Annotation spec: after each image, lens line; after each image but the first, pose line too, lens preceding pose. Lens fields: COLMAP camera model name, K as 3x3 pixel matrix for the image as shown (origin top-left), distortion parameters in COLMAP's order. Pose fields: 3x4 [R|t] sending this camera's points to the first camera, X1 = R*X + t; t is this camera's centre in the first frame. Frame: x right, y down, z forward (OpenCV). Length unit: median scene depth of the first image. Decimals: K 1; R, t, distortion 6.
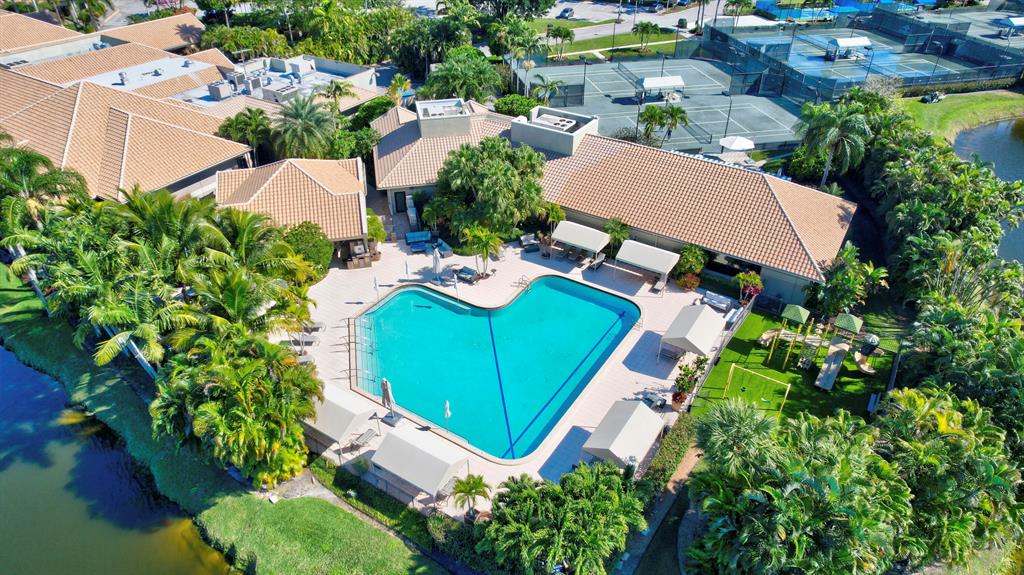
lens RADIAL K [[651.2, 0, 509.9], [0, 651.2, 285.7], [0, 0, 1]] dist [-0.056789, 0.039396]
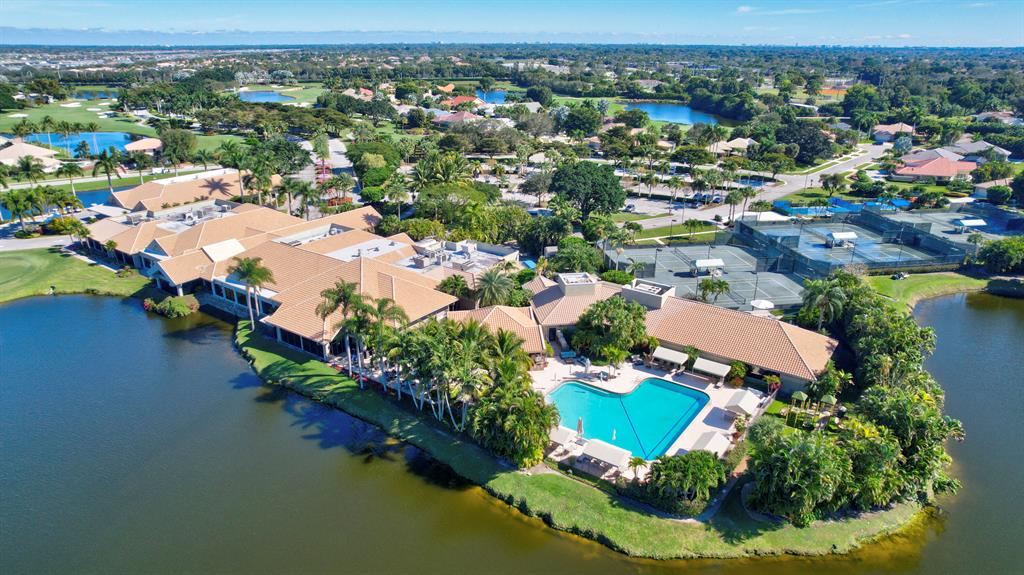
lens RADIAL K [[651.2, 0, 511.9], [0, 651.2, 289.8], [0, 0, 1]] dist [-0.056789, 0.039396]
pose [[0.998710, 0.024367, -0.044553, -0.211264], [-0.034268, 0.970858, -0.237192, 0.158081], [0.037475, 0.238413, 0.970441, -0.628070]]
